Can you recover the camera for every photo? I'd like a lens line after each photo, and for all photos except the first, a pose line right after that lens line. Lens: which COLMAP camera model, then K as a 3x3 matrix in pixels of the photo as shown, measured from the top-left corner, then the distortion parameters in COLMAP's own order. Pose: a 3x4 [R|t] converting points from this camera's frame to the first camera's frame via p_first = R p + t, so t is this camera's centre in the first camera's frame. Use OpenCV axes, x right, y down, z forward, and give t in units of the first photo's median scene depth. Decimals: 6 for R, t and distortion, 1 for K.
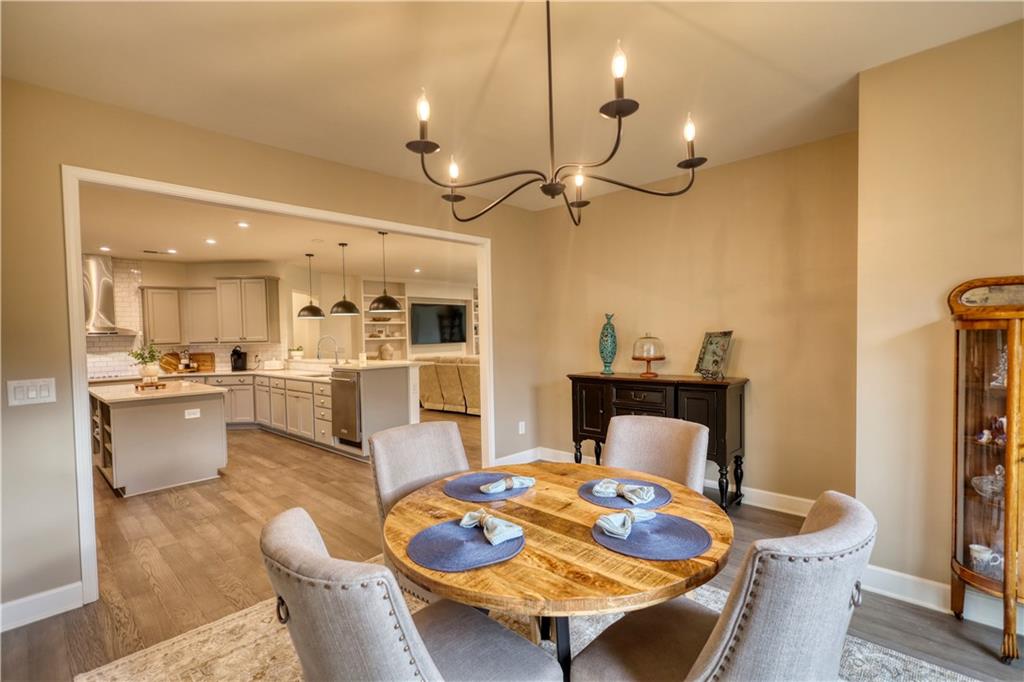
lens RADIAL K [[475.8, 0, 514.2], [0, 475.8, 346.8], [0, 0, 1]] dist [-0.005543, -0.000212]
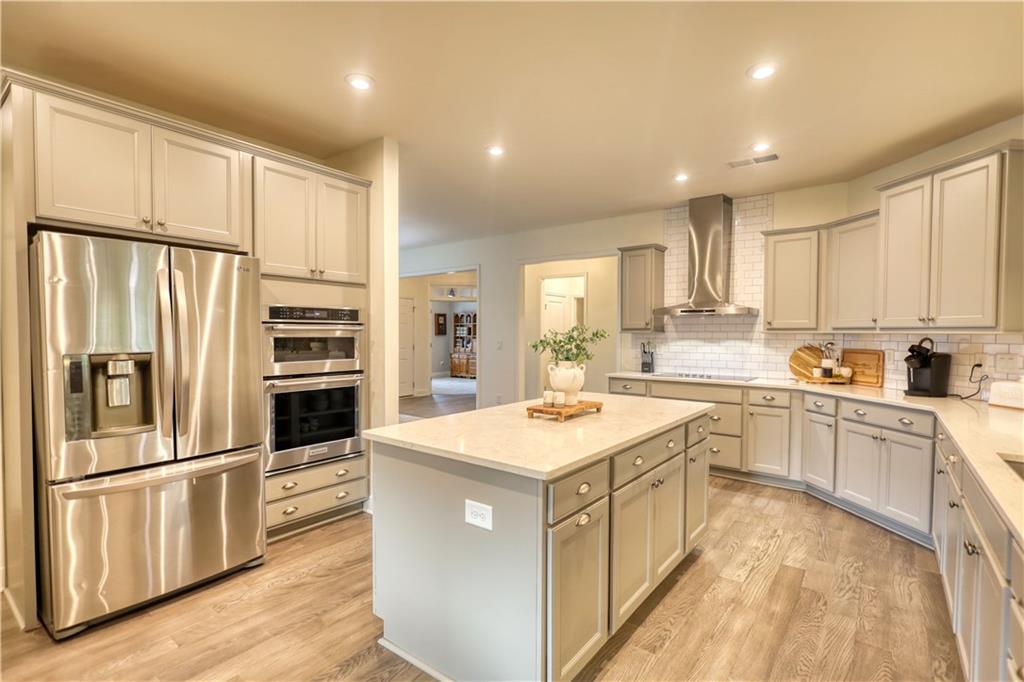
lens RADIAL K [[475.8, 0, 514.2], [0, 475.8, 346.8], [0, 0, 1]] dist [-0.005543, -0.000212]
pose [[0.096036, 0.054904, -0.993862, -0.196093], [-0.034581, 0.998059, 0.051795, -0.003211], [0.994777, 0.029395, 0.097748, 0.597527]]
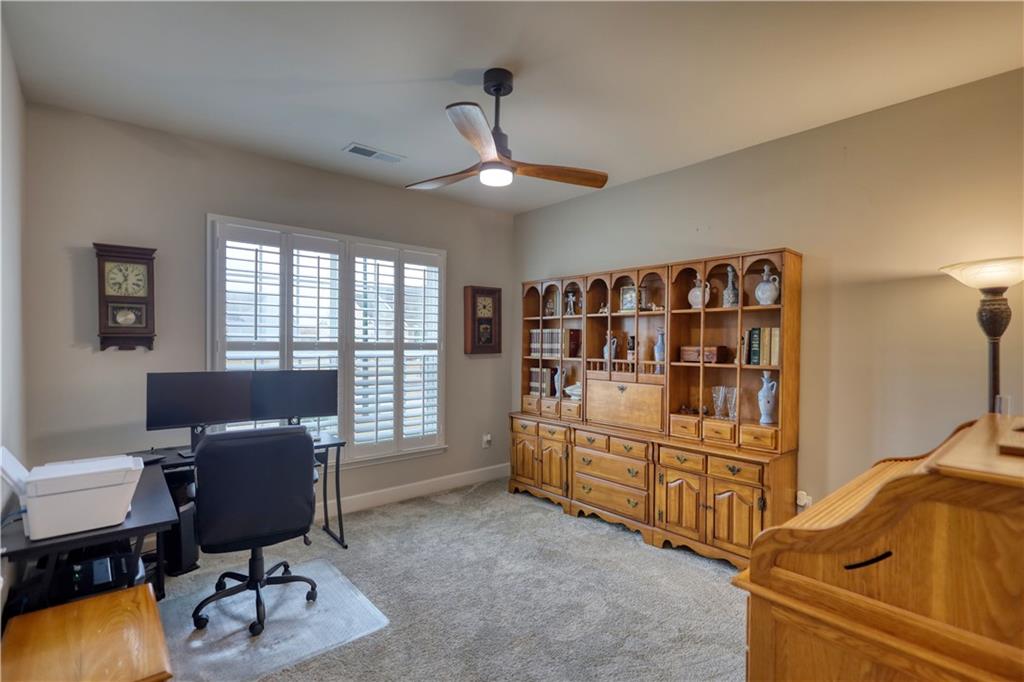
lens RADIAL K [[475.0, 0, 509.7], [0, 475.0, 347.4], [0, 0, 1]] dist [-0.006767, -0.000256]
pose [[-0.100395, 0.036459, -0.994279, -1.408388], [-0.031865, 0.998698, 0.039838, 0.022434], [0.994437, 0.035682, -0.099102, 0.585079]]
